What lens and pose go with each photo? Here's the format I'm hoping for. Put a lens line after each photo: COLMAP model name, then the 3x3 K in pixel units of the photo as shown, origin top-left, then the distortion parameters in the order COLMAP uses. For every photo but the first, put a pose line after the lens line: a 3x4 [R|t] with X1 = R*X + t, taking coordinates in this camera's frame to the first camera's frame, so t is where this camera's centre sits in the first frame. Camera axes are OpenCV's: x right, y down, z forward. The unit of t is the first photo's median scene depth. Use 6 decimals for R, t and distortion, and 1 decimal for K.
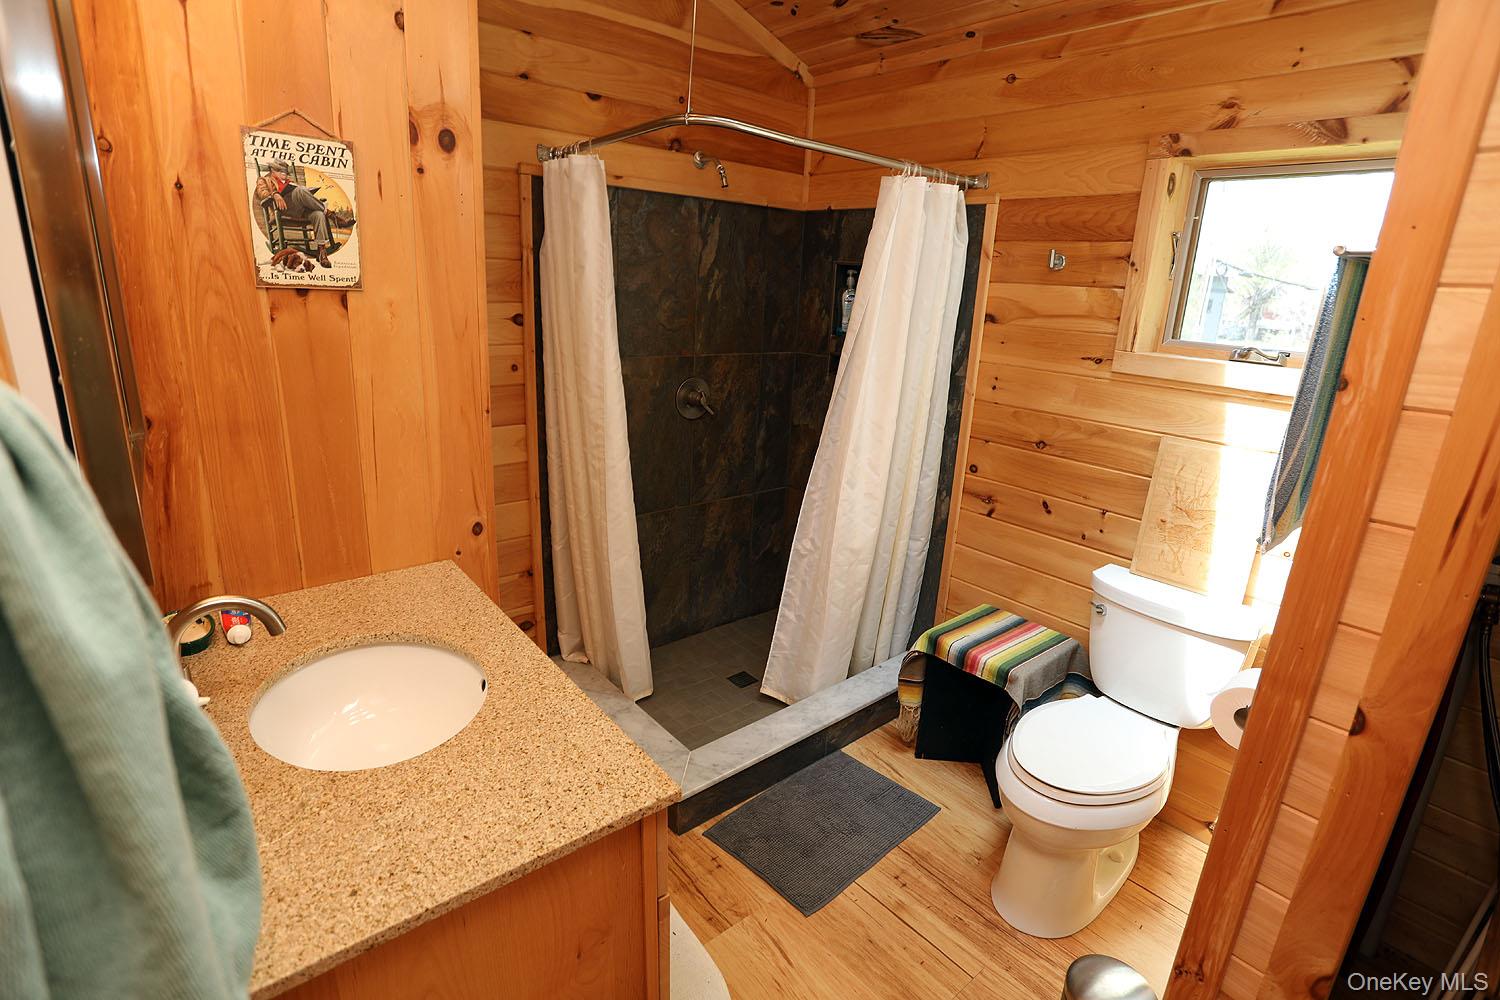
lens RADIAL K [[731.5, 0, 757.9], [0, 731.5, 492.3], [0, 0, 1]] dist [-0.076678, 0.033559]
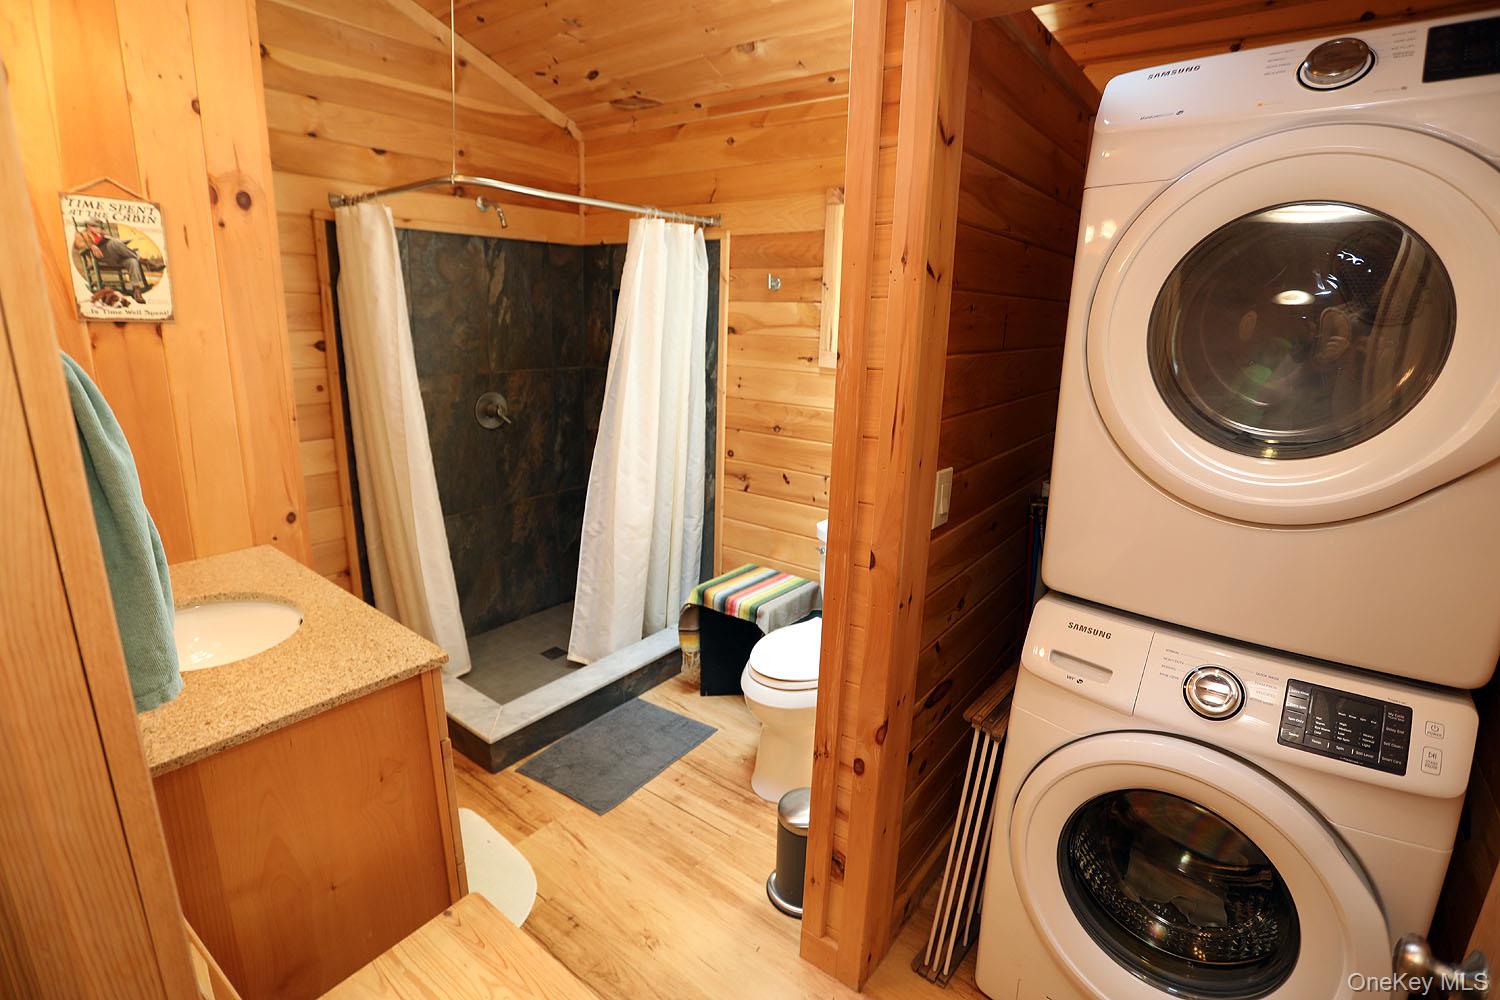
lens RADIAL K [[731.5, 0, 757.9], [0, 731.5, 492.3], [0, 0, 1]] dist [-0.076678, 0.033559]
pose [[0.975983, -0.071992, 0.205606, 0.094619], [0.078050, 0.996718, -0.021498, 0.069612], [-0.203383, 0.037030, 0.978399, -0.231810]]
